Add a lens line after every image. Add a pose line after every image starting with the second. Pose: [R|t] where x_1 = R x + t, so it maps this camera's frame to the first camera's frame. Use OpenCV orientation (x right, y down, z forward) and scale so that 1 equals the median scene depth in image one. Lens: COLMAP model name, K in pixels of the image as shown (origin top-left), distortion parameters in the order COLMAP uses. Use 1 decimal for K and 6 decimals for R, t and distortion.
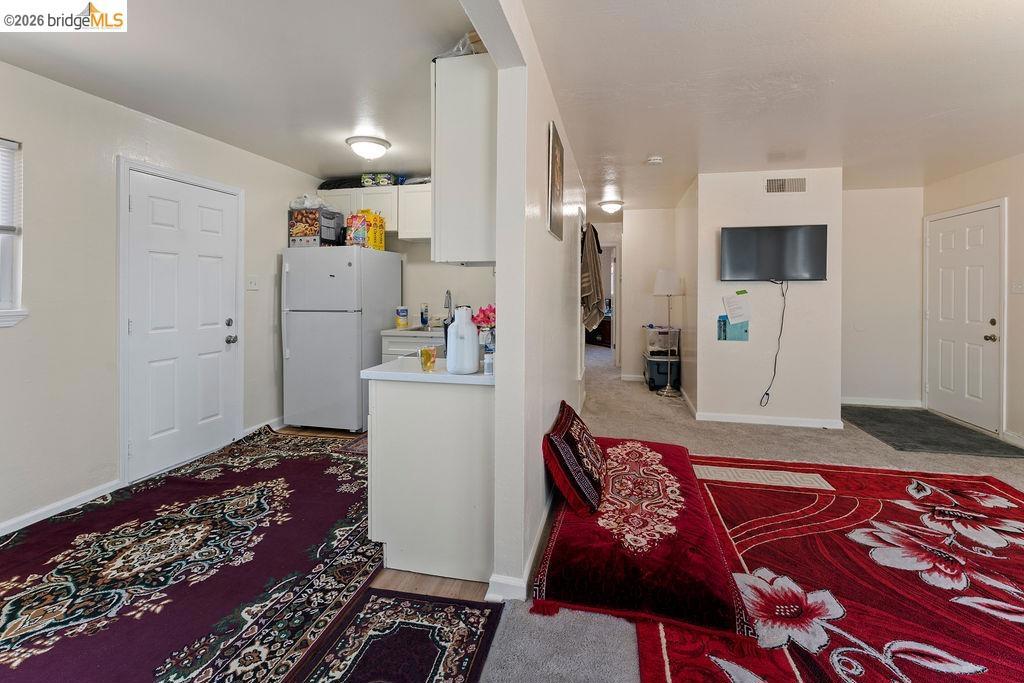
lens RADIAL K [[448.6, 0, 509.4], [0, 448.6, 293.2], [0, 0, 1]] dist [-0.003578, -0.000302]
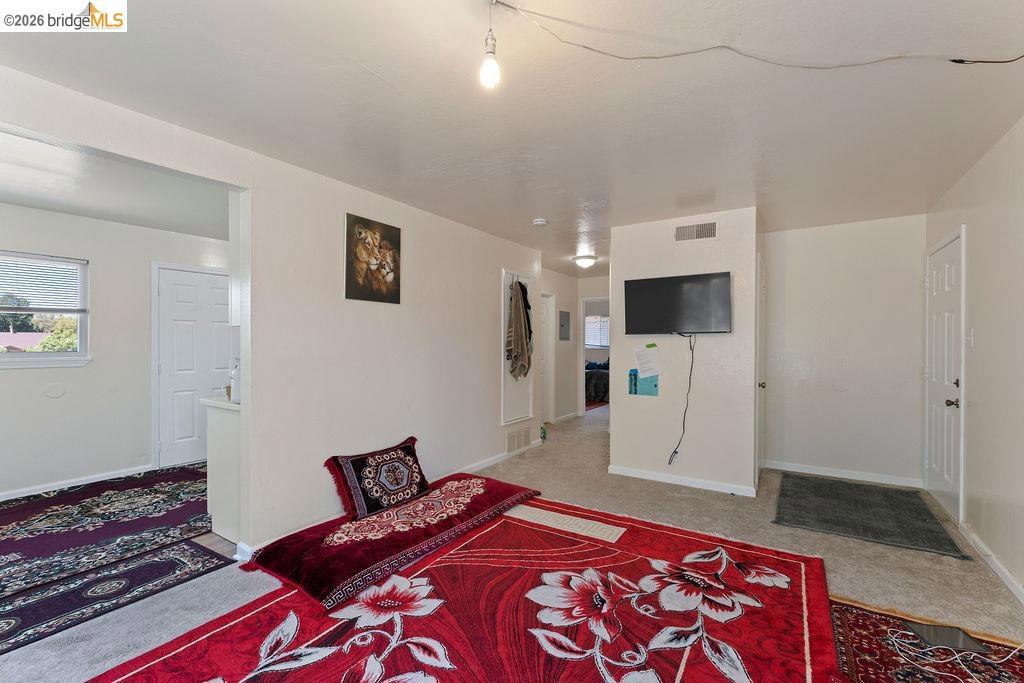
lens RADIAL K [[442.3, 0, 496.0], [0, 442.3, 344.9], [0, 0, 1]] dist [-0.004519, 0.000120]
pose [[0.933486, -0.002090, -0.358609, 0.868130], [0.001553, 0.999997, -0.001784, -0.003783], [0.358611, 0.001108, 0.933486, -0.025089]]
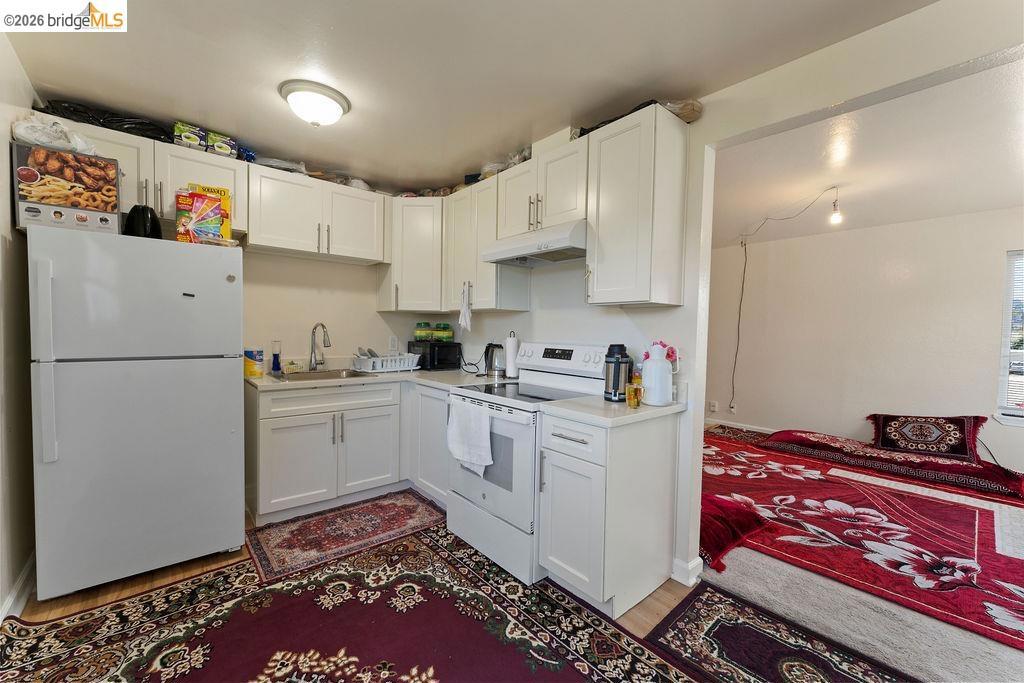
lens RADIAL K [[418.0, 0, 511.4], [0, 418.0, 347.5], [0, 0, 1]] dist [-0.001430, 0.000043]
pose [[0.580990, -0.023624, 0.813568, -0.851009], [-0.014444, 0.999122, 0.039328, 0.000695], [-0.813783, -0.034600, 0.580138, 0.523072]]
